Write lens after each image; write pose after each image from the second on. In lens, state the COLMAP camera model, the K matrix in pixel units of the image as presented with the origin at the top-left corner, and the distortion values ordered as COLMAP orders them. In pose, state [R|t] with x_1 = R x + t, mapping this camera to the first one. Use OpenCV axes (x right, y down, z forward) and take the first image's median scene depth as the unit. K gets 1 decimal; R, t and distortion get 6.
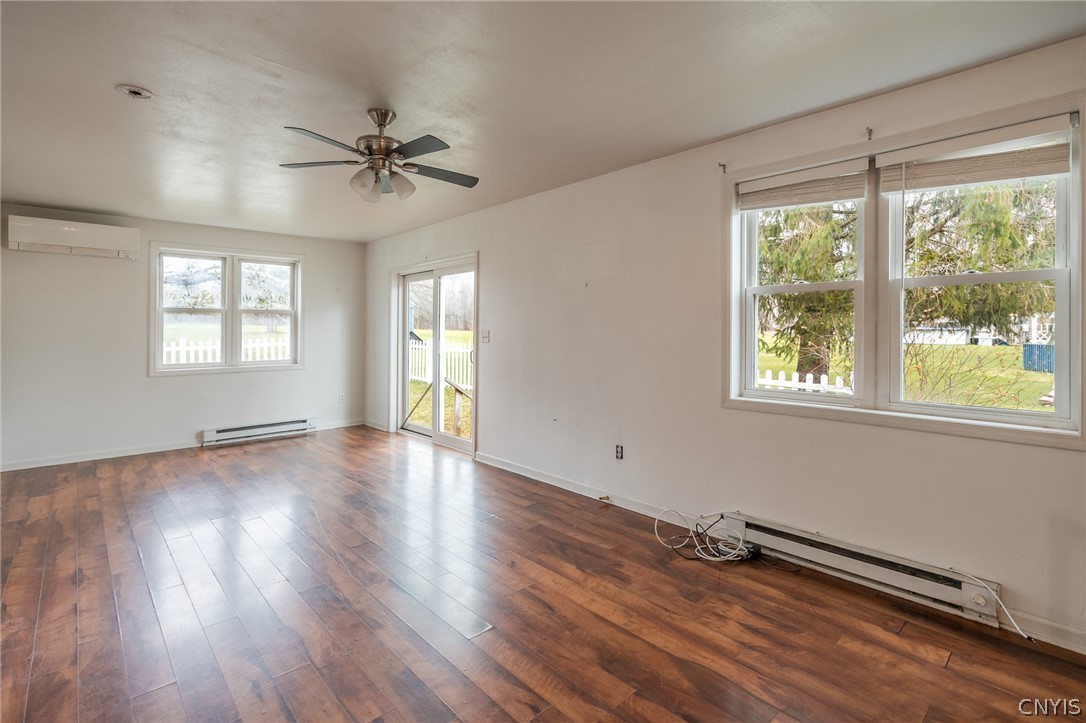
lens RADIAL K [[507.3, 0, 542.1], [0, 507.3, 321.9], [0, 0, 1]] dist [-0.018047, -0.000138]
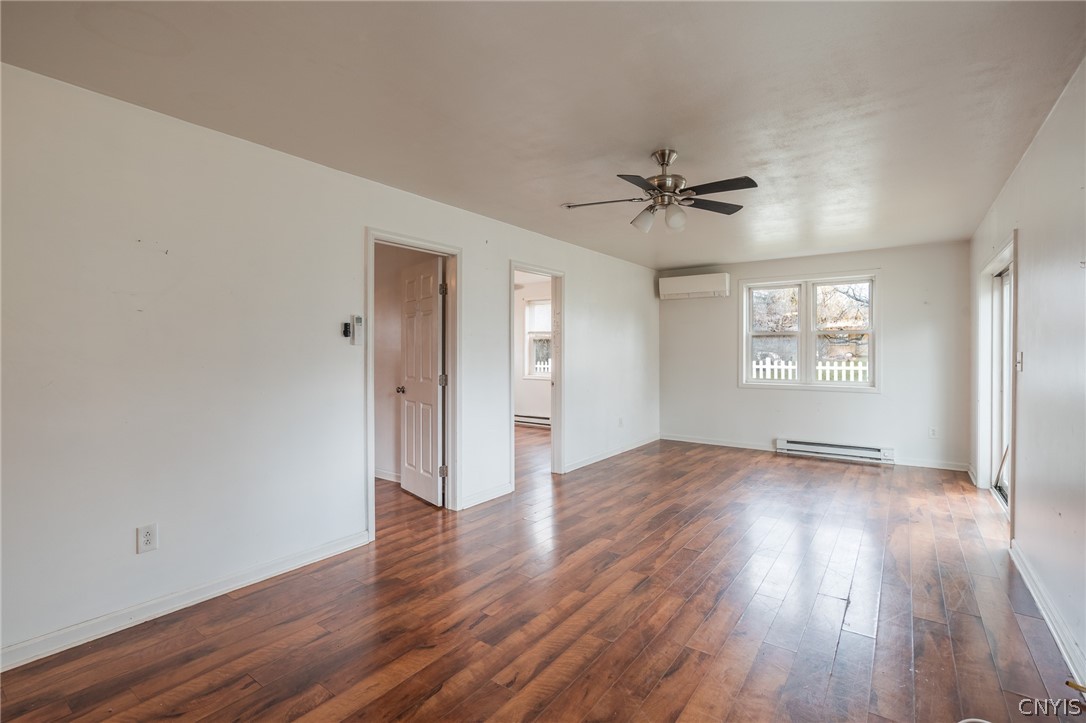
lens RADIAL K [[497.1, 0, 546.3], [0, 497.1, 351.6], [0, 0, 1]] dist [-0.008559, 0.000165]
pose [[0.198513, 0.003649, -0.980091, 0.328710], [0.015037, 0.999864, 0.006768, 0.001815], [0.979983, -0.016081, 0.198431, 0.258042]]
